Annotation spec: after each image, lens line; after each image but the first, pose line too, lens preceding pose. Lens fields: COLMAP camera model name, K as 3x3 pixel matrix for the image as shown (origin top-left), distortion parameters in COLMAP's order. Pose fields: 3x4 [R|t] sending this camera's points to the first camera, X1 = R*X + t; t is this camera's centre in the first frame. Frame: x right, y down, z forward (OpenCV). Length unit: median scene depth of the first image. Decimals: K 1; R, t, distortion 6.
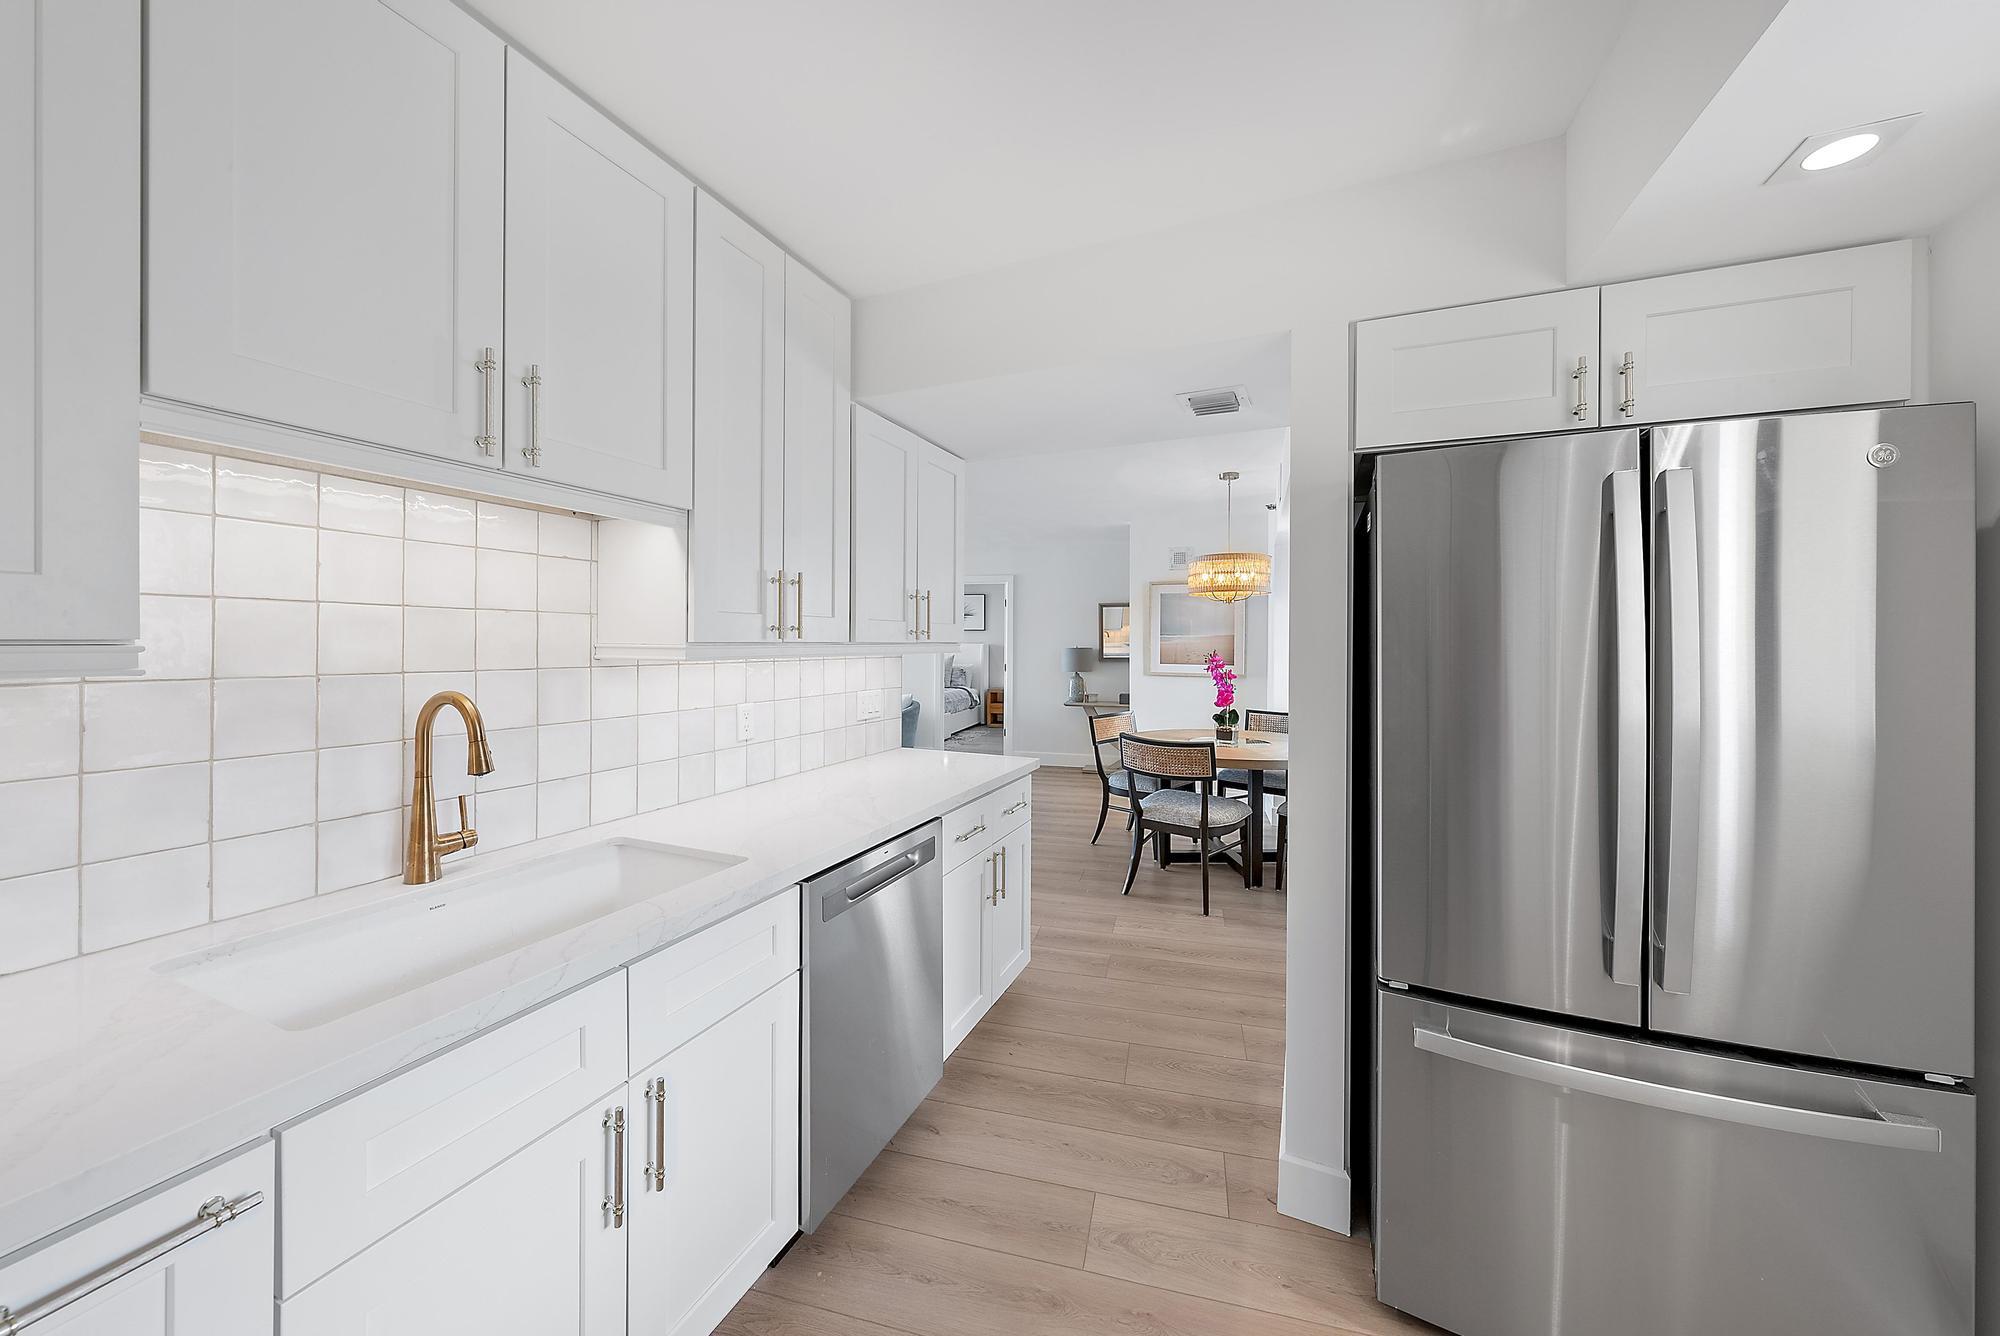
lens RADIAL K [[681.3, 0, 999.6], [0, 681.3, 652.6], [0, 0, 1]] dist [0.001388, 0.000161]
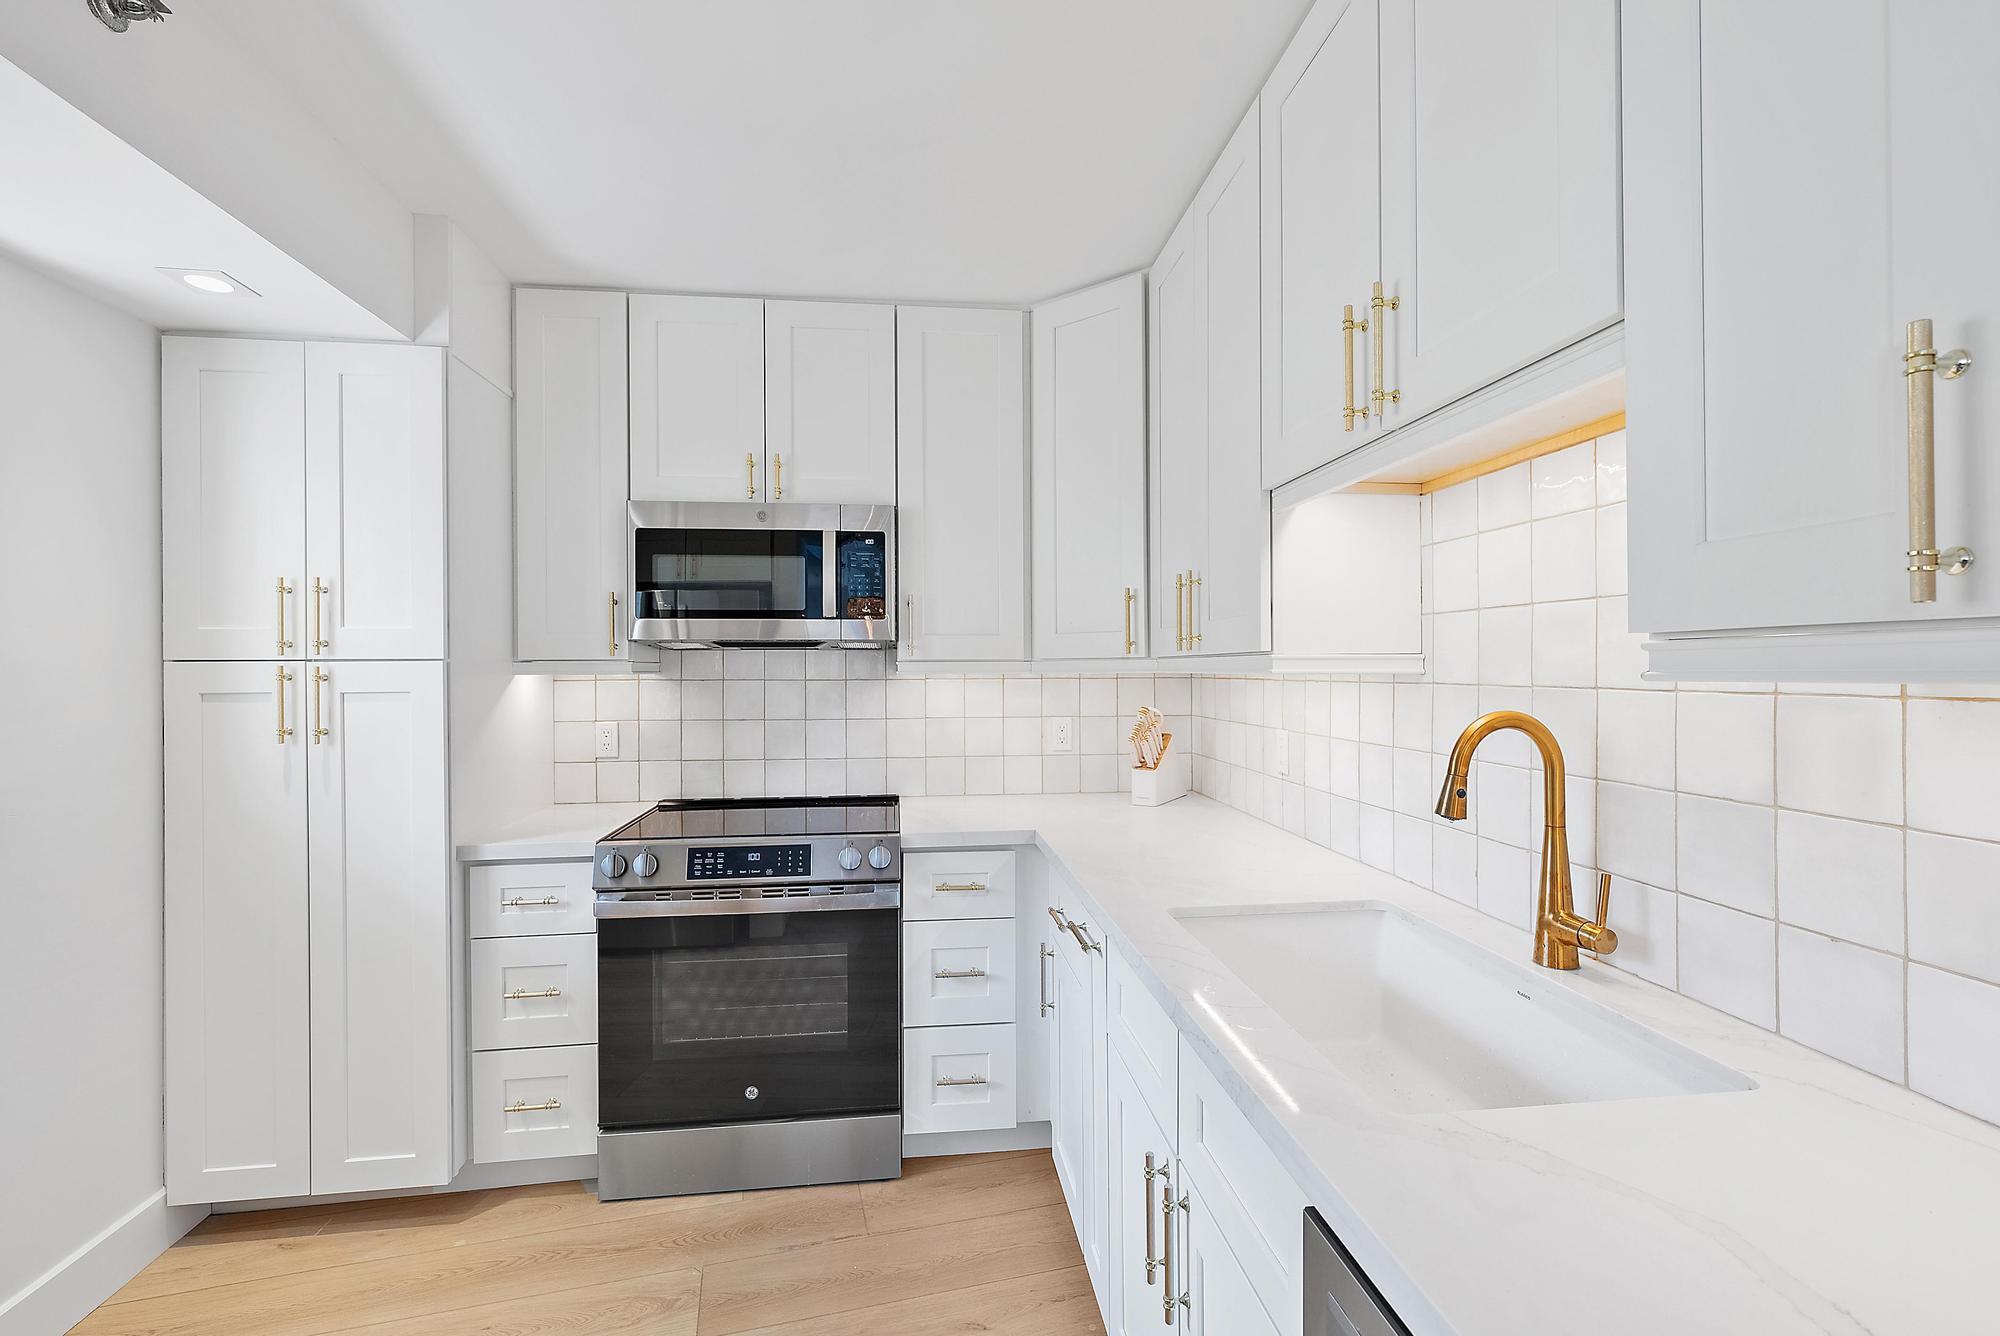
lens RADIAL K [[887.7, 0, 992.5], [0, 887.7, 666.1], [0, 0, 1]] dist [0.001020, 0.000112]
pose [[-0.818439, 0.001991, -0.574590, 0.226522], [-0.000888, 0.999988, 0.004730, 0.001456], [0.574592, 0.004381, -0.818428, 1.421386]]
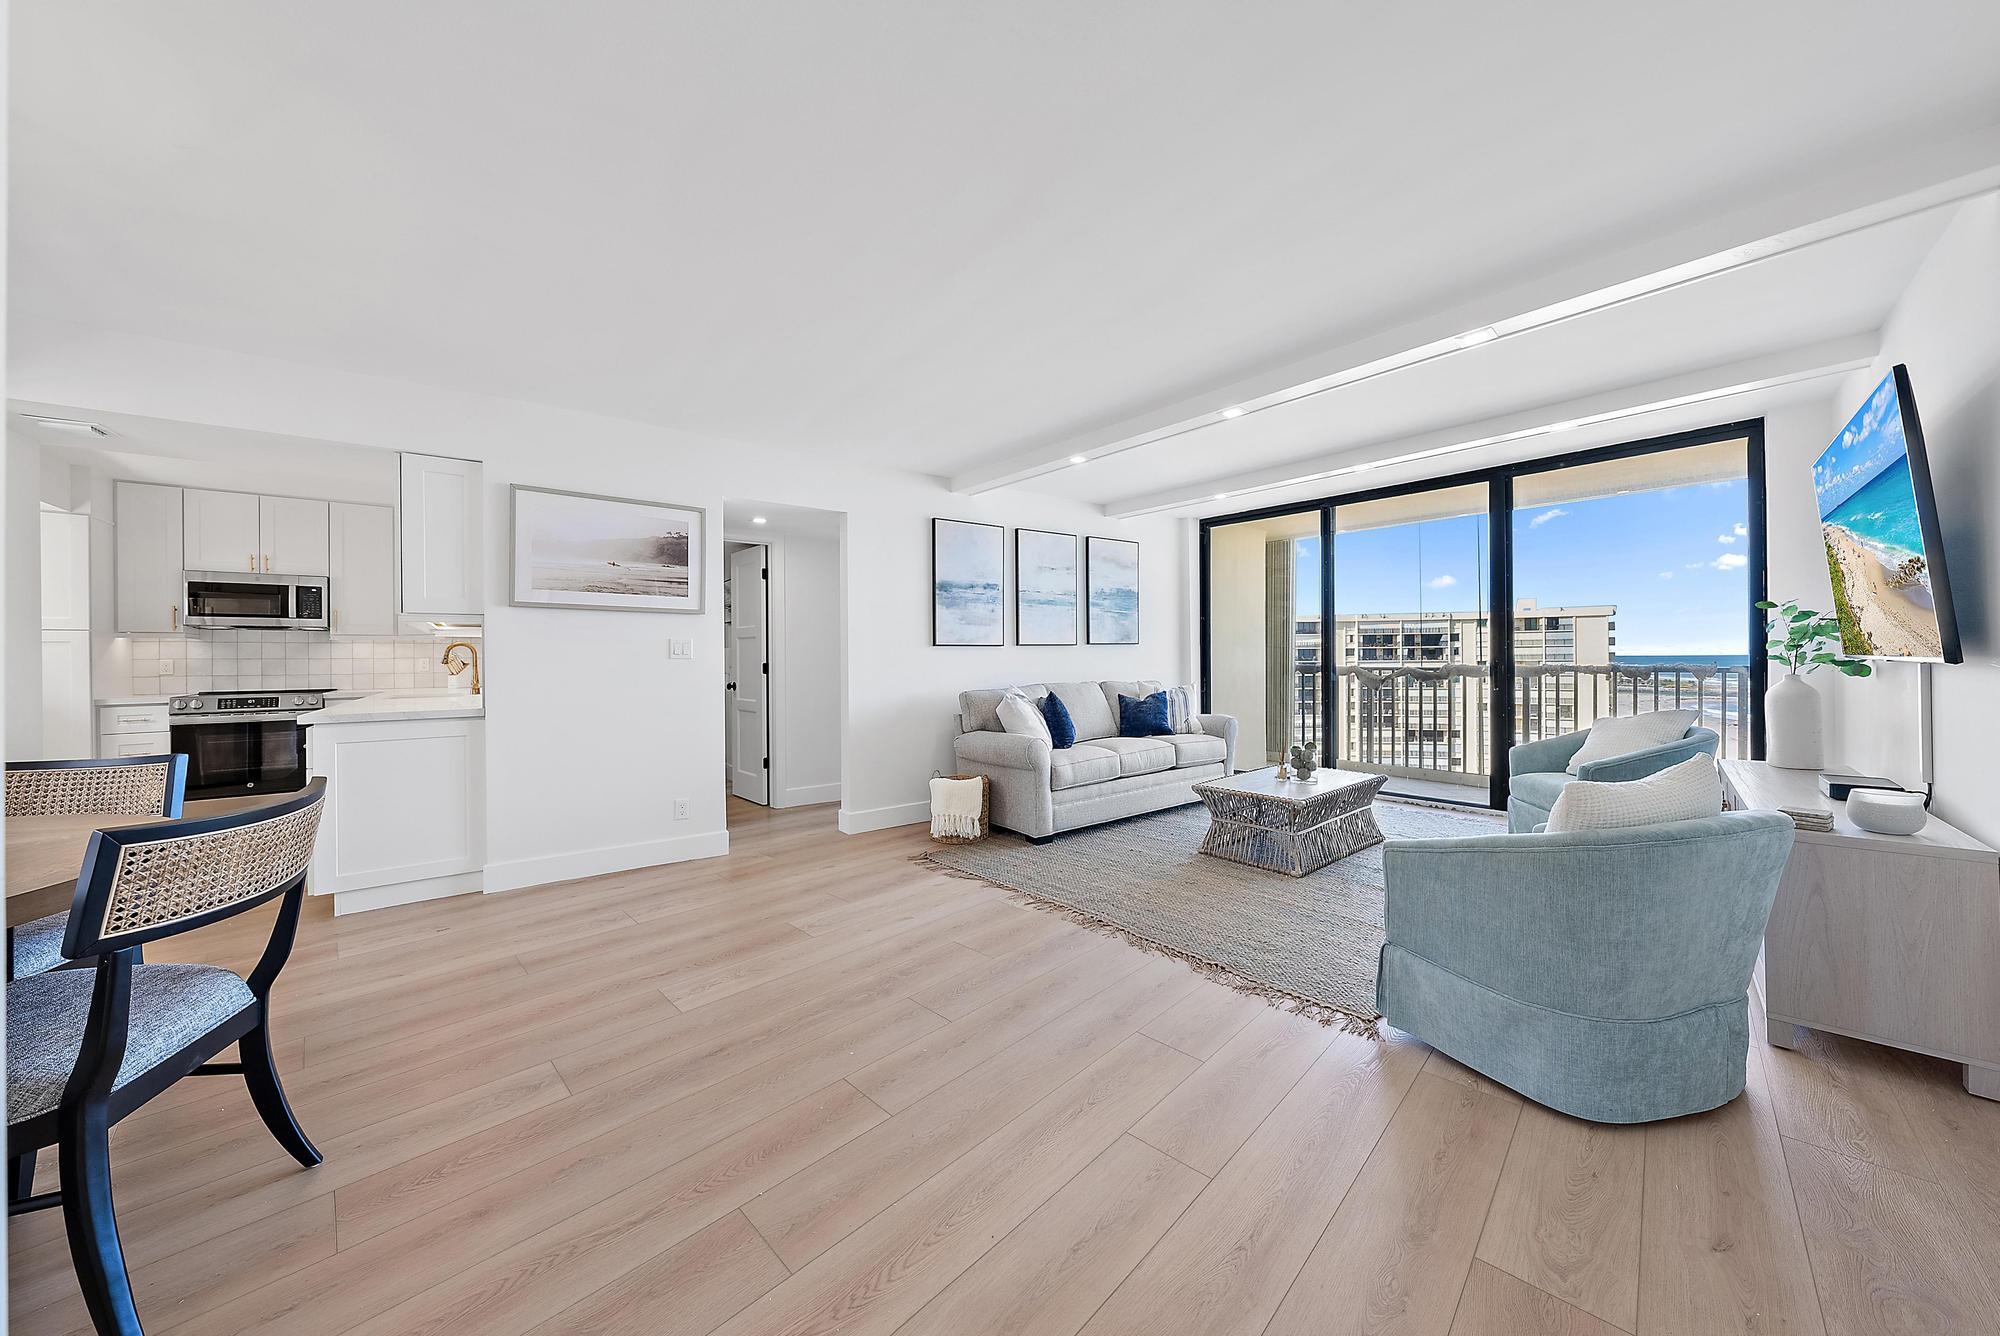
lens RADIAL K [[681.3, 0, 991.7], [0, 681.3, 657.0], [0, 0, 1]] dist [0.001388, 0.000161]
pose [[-0.419744, 0.001892, -0.907640, 0.749150], [-0.001298, 0.999996, 0.002684, 0.057396], [0.907642, 0.002305, -0.419740, 3.150991]]
